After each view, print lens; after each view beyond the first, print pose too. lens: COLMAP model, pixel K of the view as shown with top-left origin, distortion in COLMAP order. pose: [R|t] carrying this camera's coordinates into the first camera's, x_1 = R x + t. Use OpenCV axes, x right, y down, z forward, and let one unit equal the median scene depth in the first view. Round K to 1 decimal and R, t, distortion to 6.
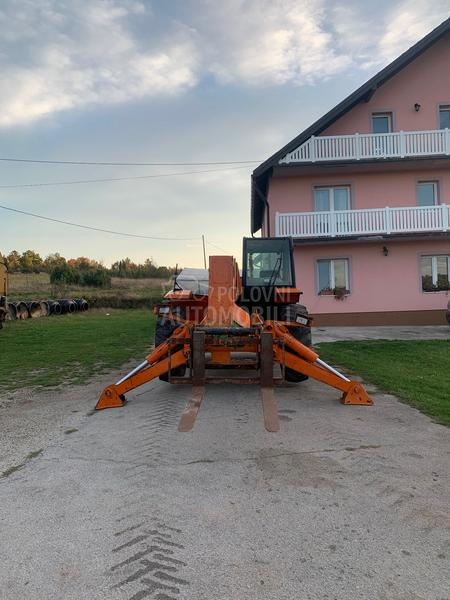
lens RADIAL K [[470.7, 0, 229.0], [0, 470.7, 296.5], [0, 0, 1]] dist [0.012100, 0.000146]
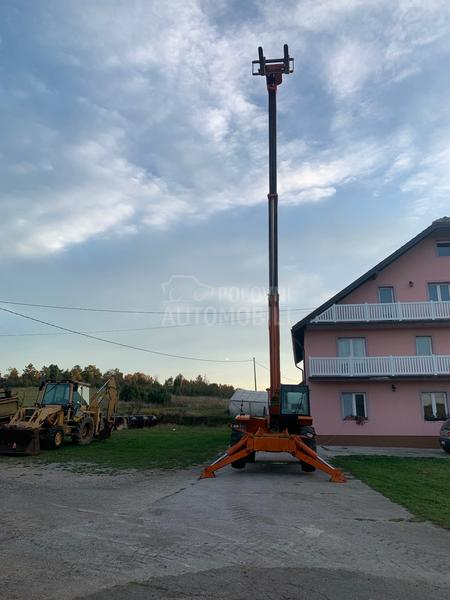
lens RADIAL K [[510.3, 0, 211.4], [0, 510.3, 282.2], [0, 0, 1]] dist [0.020669, -0.000849]
pose [[0.990445, 0.000443, -0.137906, 0.022140], [-0.035007, 0.968047, -0.248313, -0.008662], [0.133389, 0.250768, 0.958813, -0.530542]]
